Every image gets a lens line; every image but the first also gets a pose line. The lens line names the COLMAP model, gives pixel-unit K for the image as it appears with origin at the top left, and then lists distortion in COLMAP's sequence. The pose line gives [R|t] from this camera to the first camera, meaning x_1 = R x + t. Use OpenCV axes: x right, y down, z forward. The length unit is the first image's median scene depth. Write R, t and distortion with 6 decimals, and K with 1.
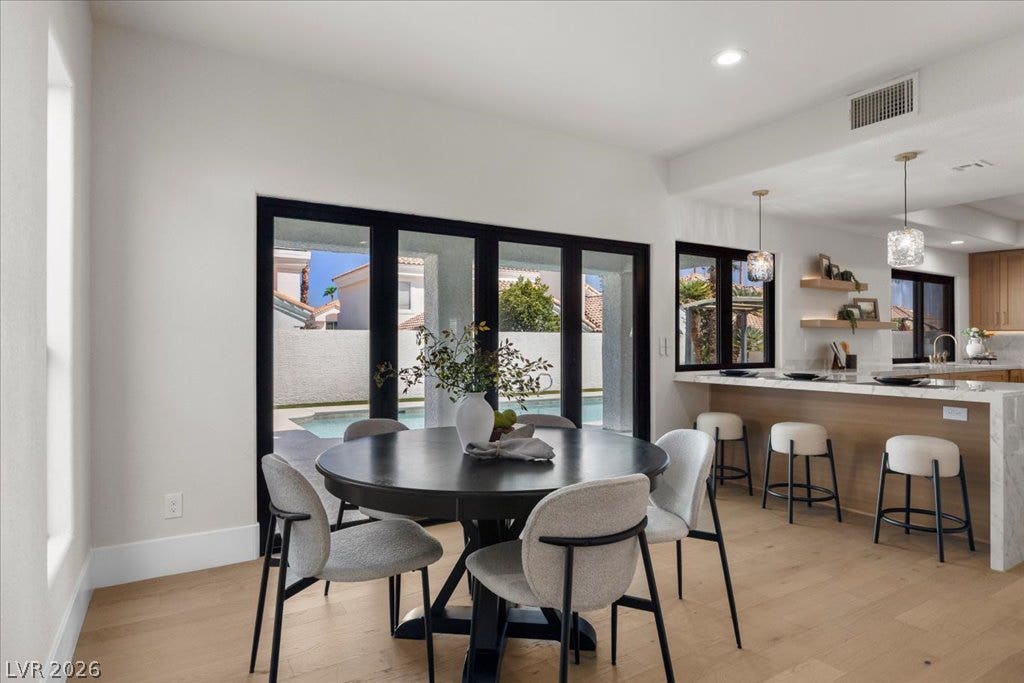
lens RADIAL K [[563.9, 0, 512.0], [0, 563.9, 341.5], [0, 0, 1]] dist [-0.002059, -0.000170]
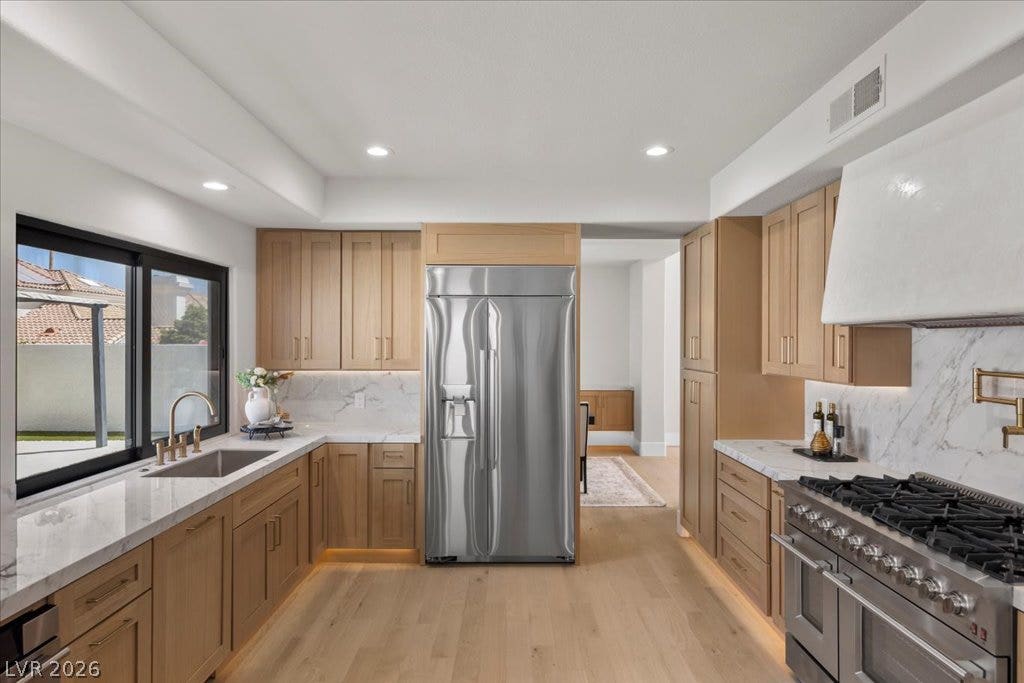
lens RADIAL K [[563.9, 0, 512.0], [0, 563.9, 341.5], [0, 0, 1]] dist [-0.002059, -0.000170]
pose [[0.515008, -0.003843, 0.857177, 0.600507], [-0.003106, 0.999975, 0.006349, -0.063864], [-0.857180, -0.005933, 0.514983, 0.643834]]
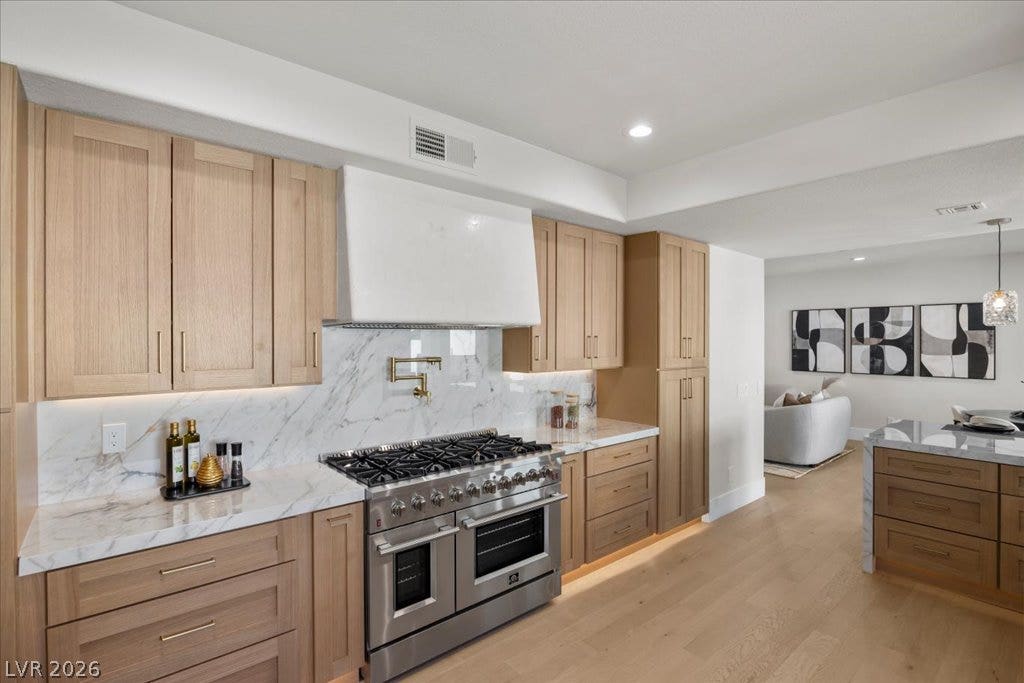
lens RADIAL K [[485.5, 0, 533.5], [0, 485.5, 341.5], [0, 0, 1]] dist [-0.002464, -0.000177]
pose [[-0.984260, -0.003087, -0.176697, 1.003163], [-0.003503, 0.999992, 0.002042, -0.061492], [0.176689, 0.002629, -0.984263, 1.022401]]
